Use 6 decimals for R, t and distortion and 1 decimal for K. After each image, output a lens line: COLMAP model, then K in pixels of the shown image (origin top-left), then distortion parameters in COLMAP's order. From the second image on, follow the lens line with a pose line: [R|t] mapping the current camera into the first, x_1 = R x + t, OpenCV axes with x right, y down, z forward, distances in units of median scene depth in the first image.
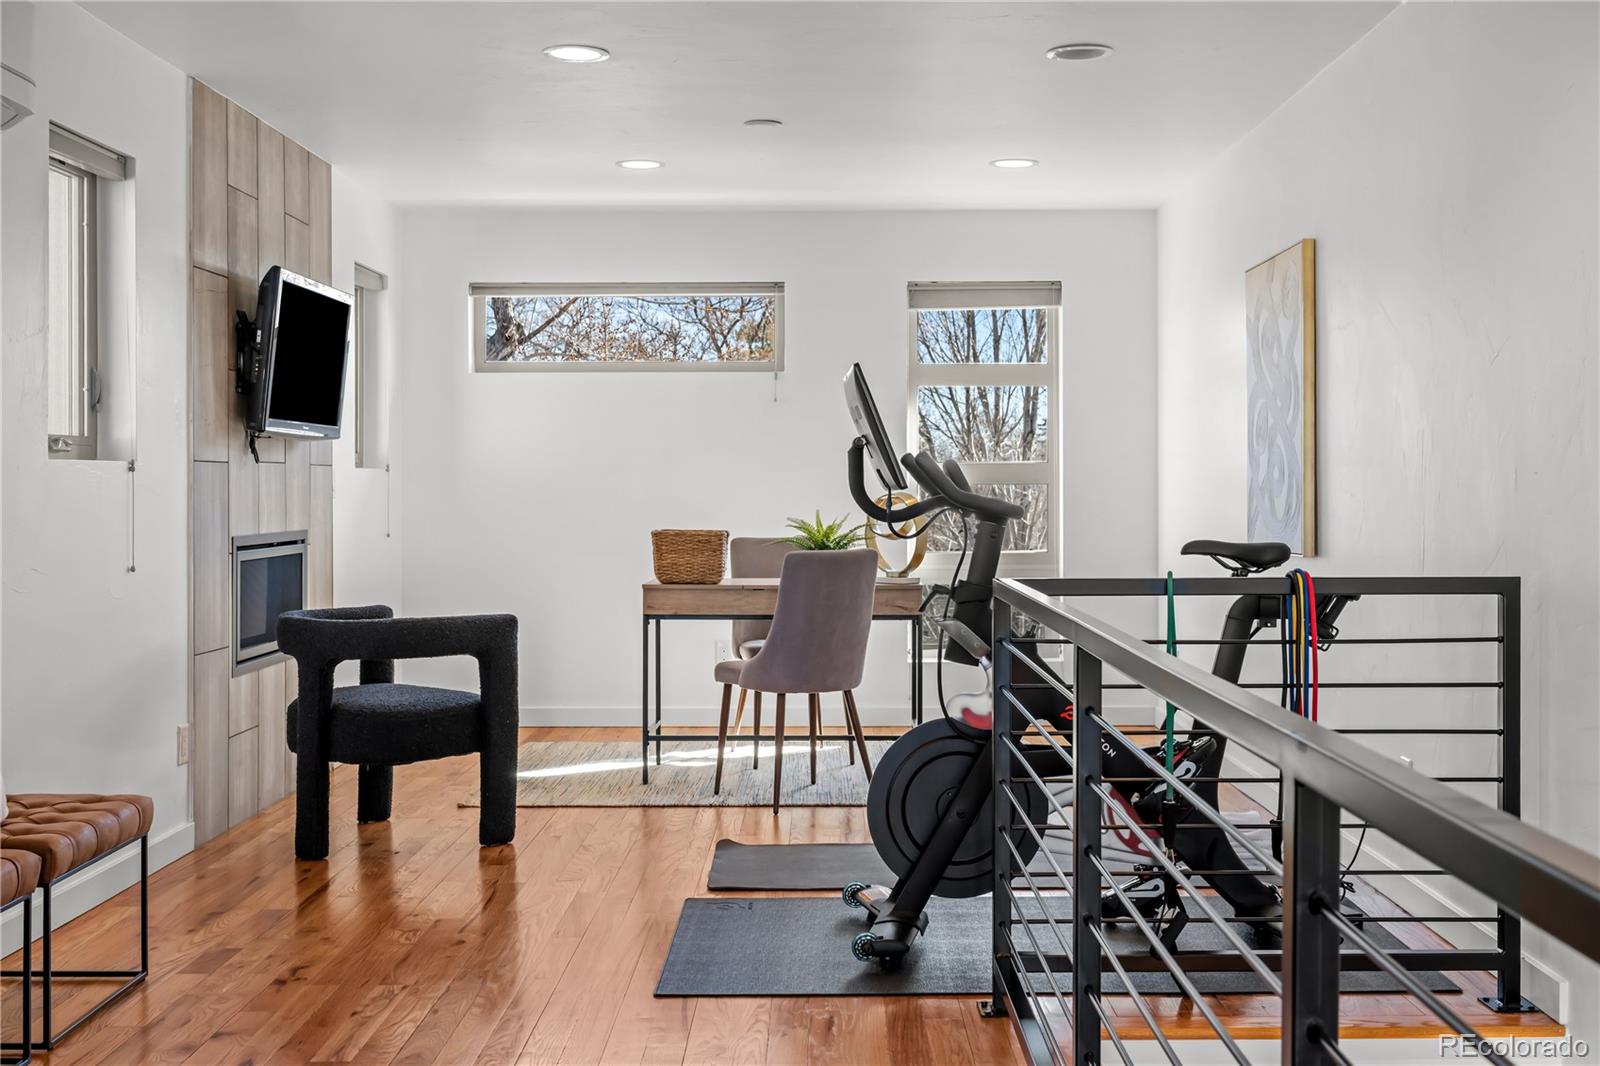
lens RADIAL K [[1736.1, 0, 805.5], [0, 1736.1, 492.3], [0, 0, 1]] dist [0.005882, -0.018802]
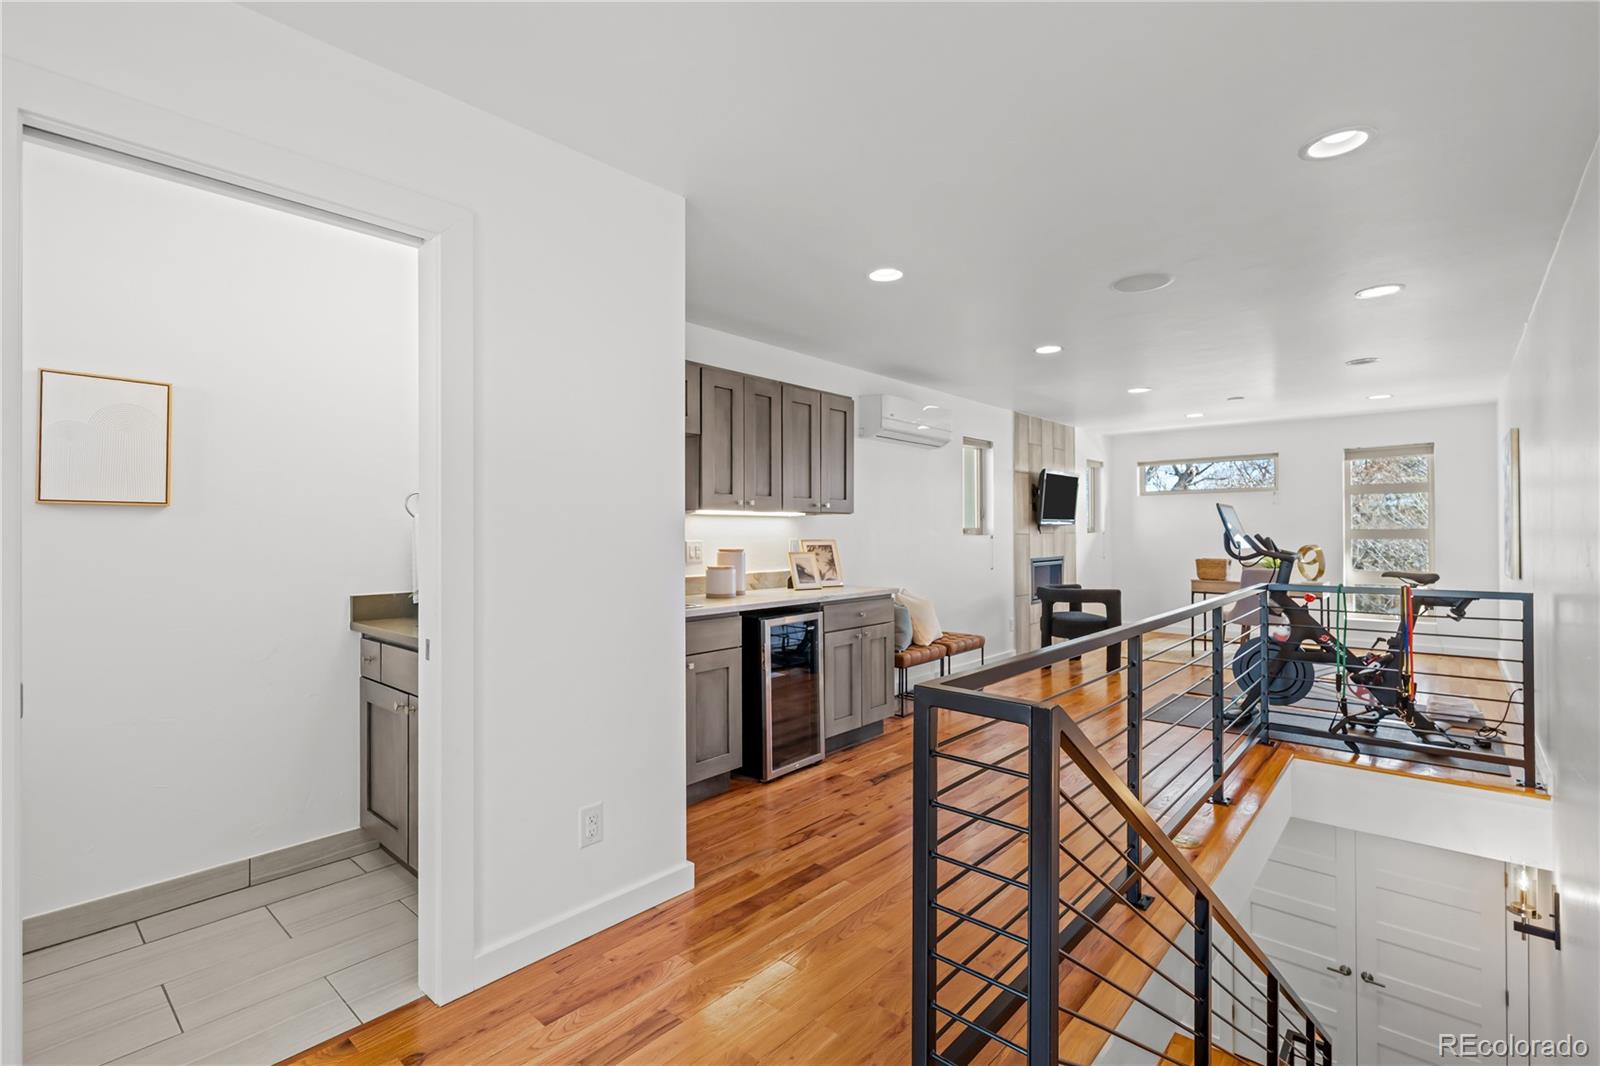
lens RADIAL K [[717.3, 0, 824.1], [0, 717.3, 532.9], [0, 0, 1]] dist [0.001210, 0.000075]
pose [[0.764816, -0.000579, -0.644249, 0.236574], [0.000789, 1.000000, 0.000039, -0.022730], [0.644249, -0.000538, 0.764816, -0.226724]]
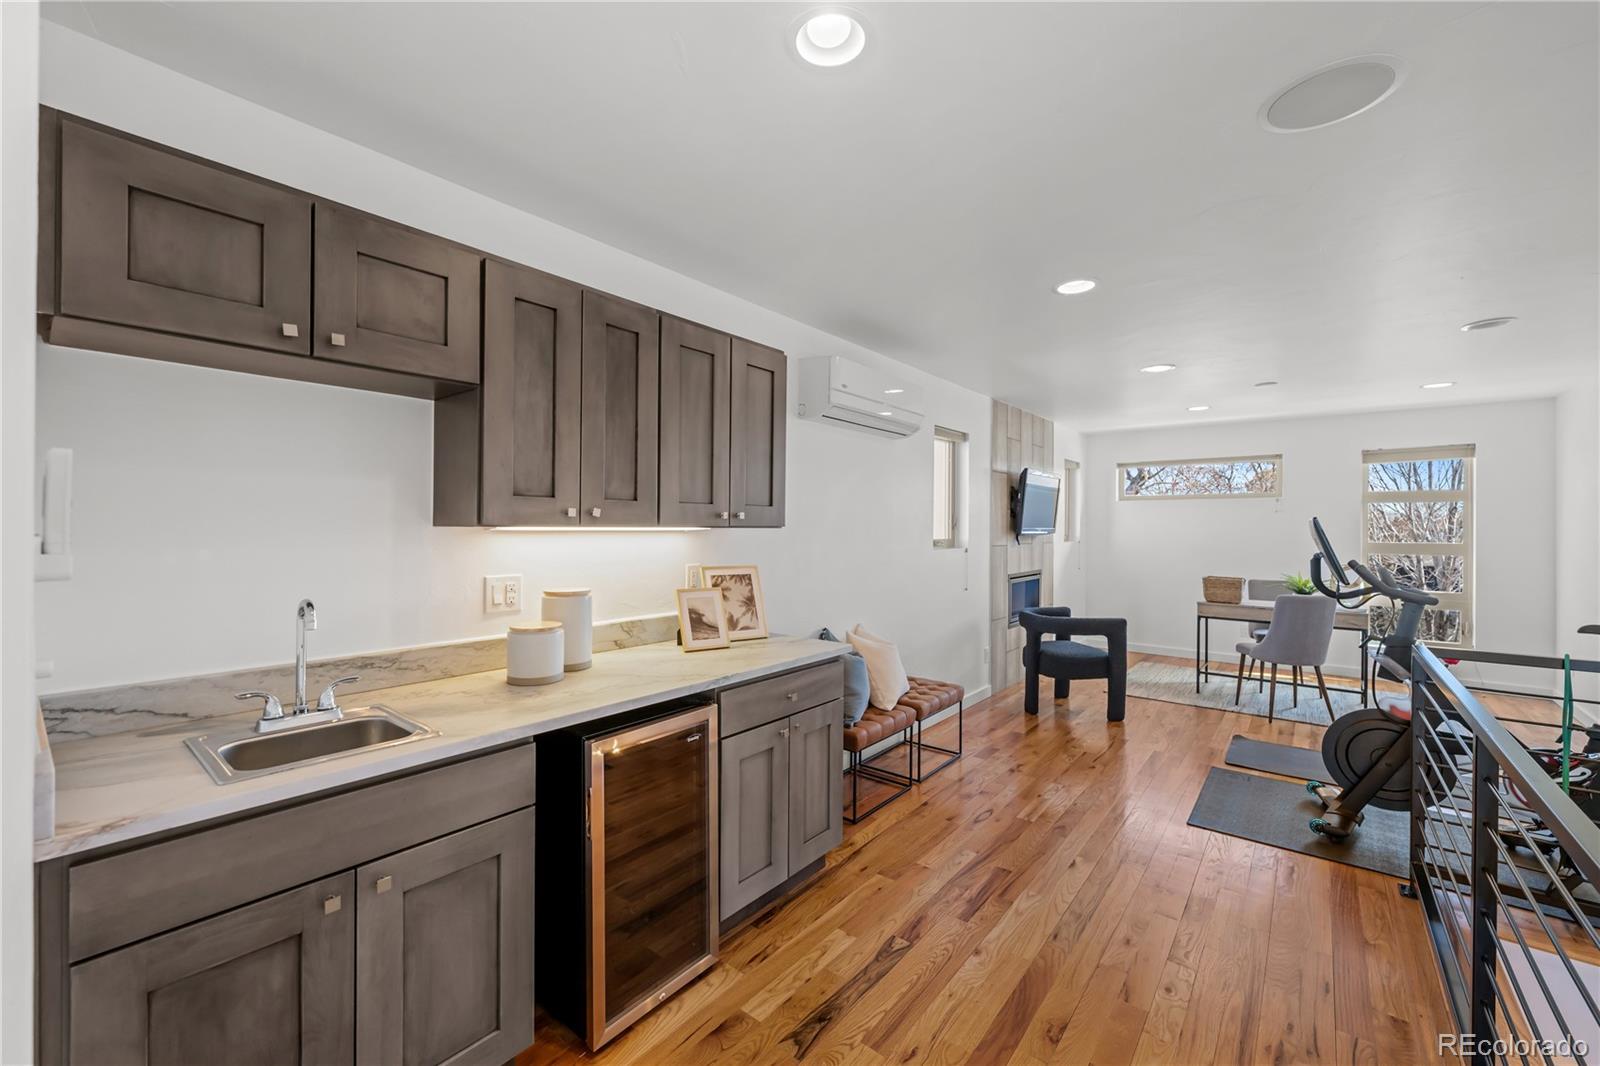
lens RADIAL K [[634.7, 0, 808.8], [0, 634.7, 526.6], [0, 0, 1]] dist [0.000527, 0.000130]
pose [[0.786752, 0.007687, -0.617221, 0.018485], [-0.010072, 0.999949, -0.000384, -0.048454], [0.617186, 0.006519, 0.786790, 0.095223]]
